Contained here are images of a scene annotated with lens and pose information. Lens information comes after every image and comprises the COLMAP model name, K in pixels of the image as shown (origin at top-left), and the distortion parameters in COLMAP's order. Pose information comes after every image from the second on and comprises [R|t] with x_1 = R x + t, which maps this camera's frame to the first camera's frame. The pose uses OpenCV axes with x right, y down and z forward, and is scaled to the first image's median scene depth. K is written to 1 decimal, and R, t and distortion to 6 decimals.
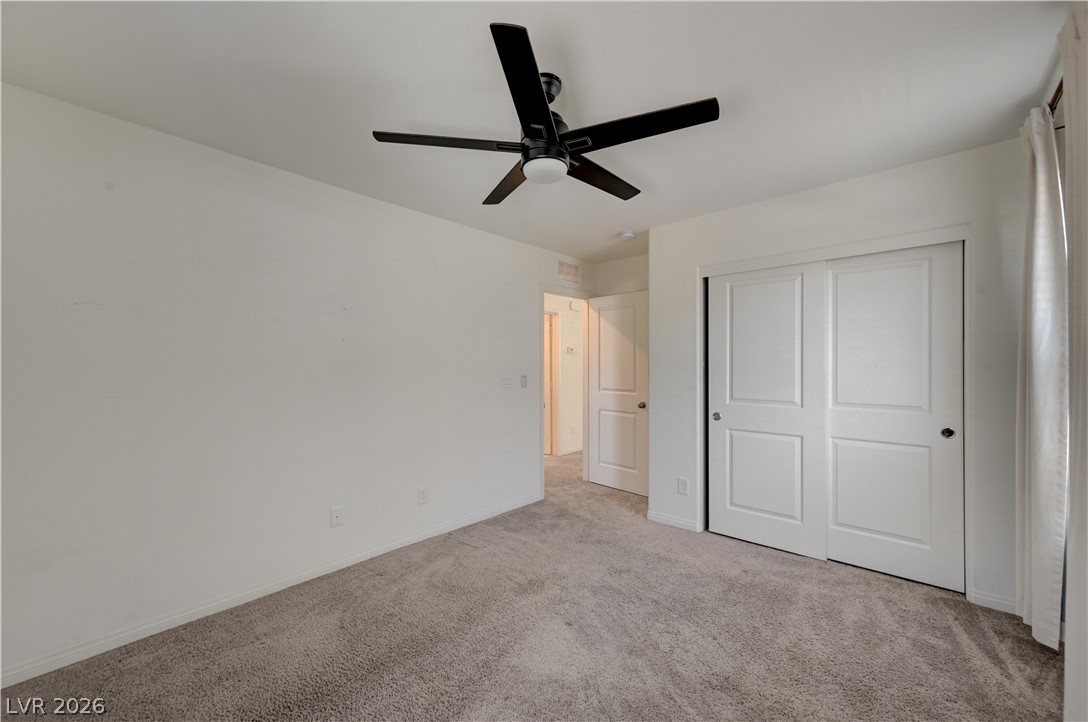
lens RADIAL K [[428.1, 0, 551.6], [0, 428.1, 362.8], [0, 0, 1]] dist [0.001434, -0.000882]
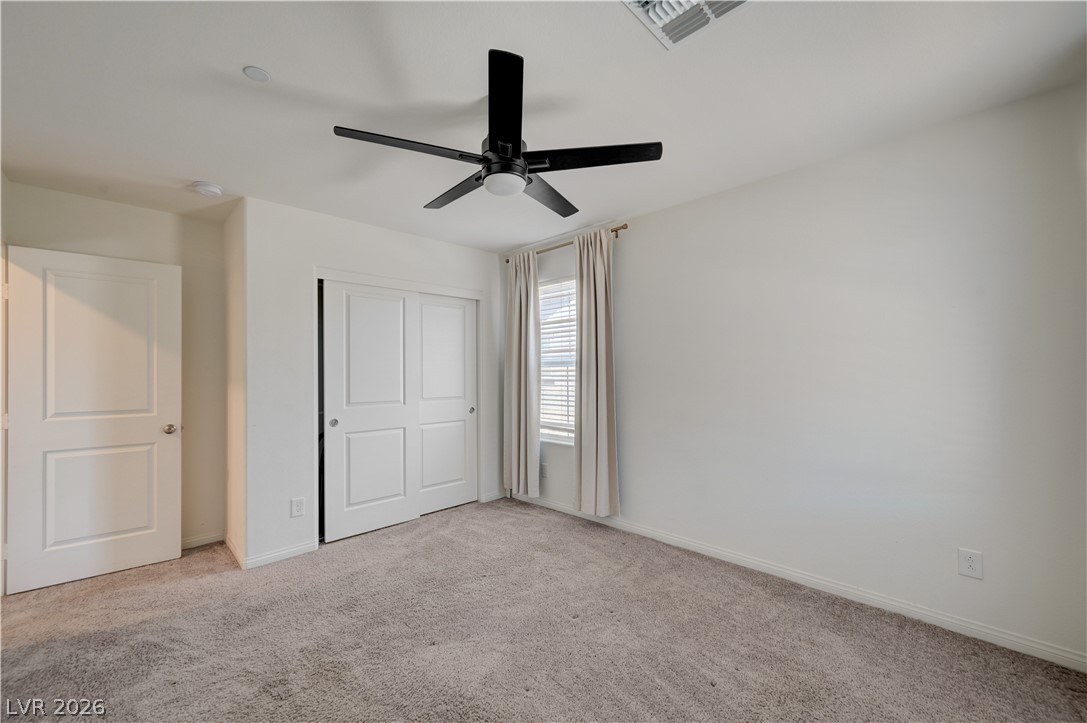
lens RADIAL K [[427.7, 0, 552.4], [0, 427.7, 372.3], [0, 0, 1]] dist [0.001434, -0.000882]
pose [[0.050720, -0.000183, 0.998713, -0.644610], [0.000305, 1.000000, 0.000168, 0.009293], [-0.998713, 0.000296, 0.050720, 0.499211]]
